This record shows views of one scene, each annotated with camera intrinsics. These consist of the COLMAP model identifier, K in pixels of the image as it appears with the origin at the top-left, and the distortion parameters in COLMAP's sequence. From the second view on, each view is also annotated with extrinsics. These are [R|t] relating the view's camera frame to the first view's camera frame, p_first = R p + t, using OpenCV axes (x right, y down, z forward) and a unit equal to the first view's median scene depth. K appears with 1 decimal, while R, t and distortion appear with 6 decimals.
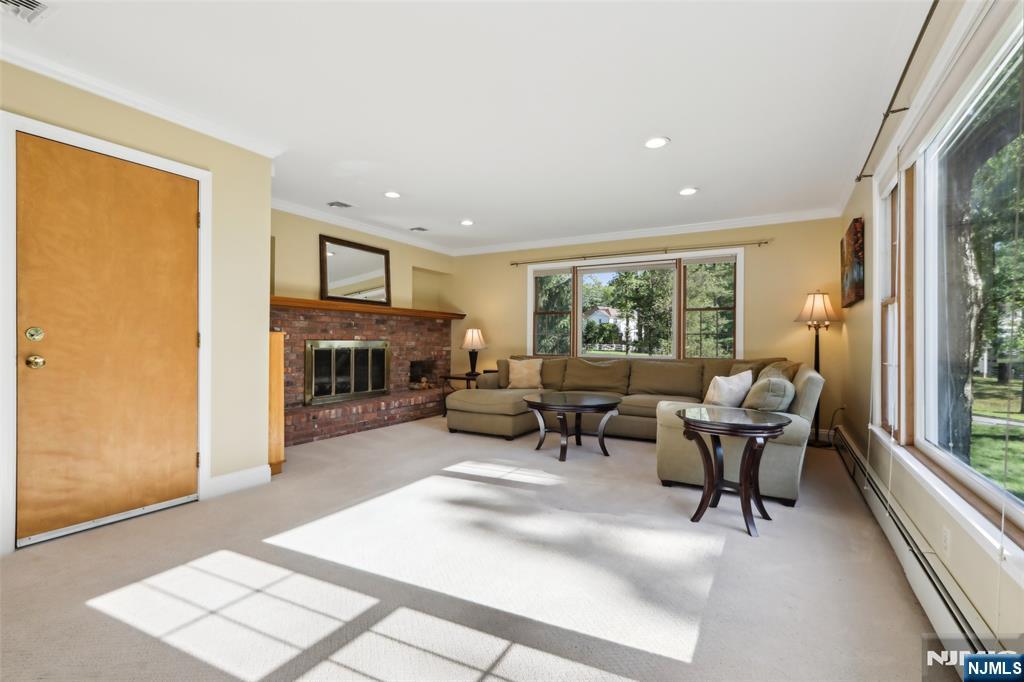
lens RADIAL K [[468.9, 0, 511.7], [0, 468.9, 337.0], [0, 0, 1]] dist [-0.001393, 0.000051]
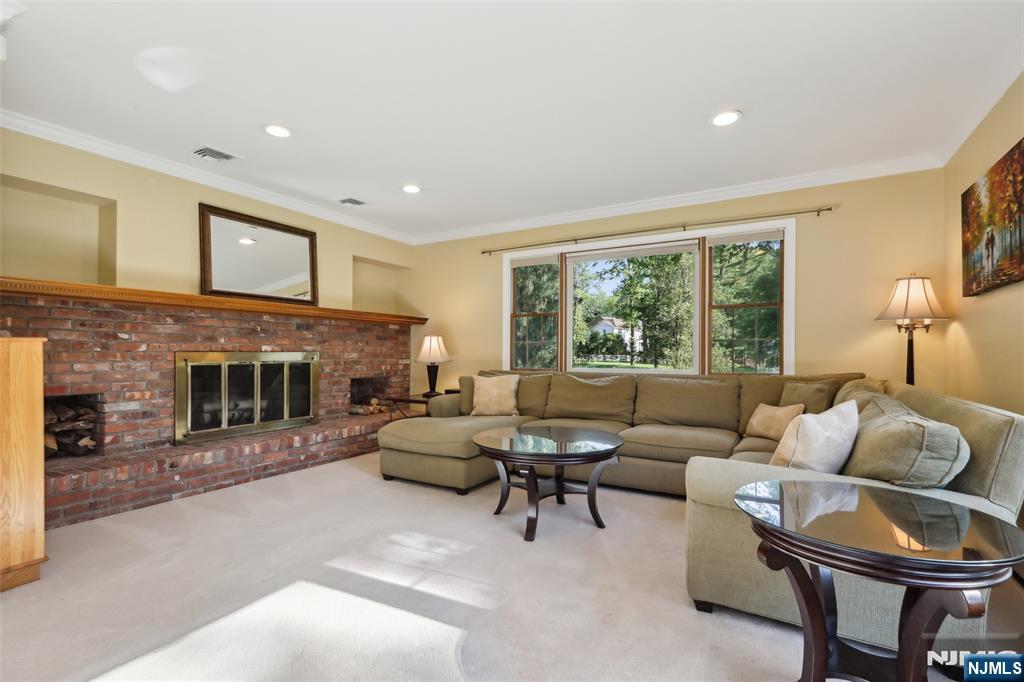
lens RADIAL K [[476.4, 0, 514.8], [0, 476.4, 356.0], [0, 0, 1]] dist [0.002455, 0.000349]
pose [[0.999982, -0.006024, 0.000311, 0.061306], [0.006018, 0.999848, 0.016335, 0.003995], [-0.000410, -0.016332, 0.999867, 0.249476]]
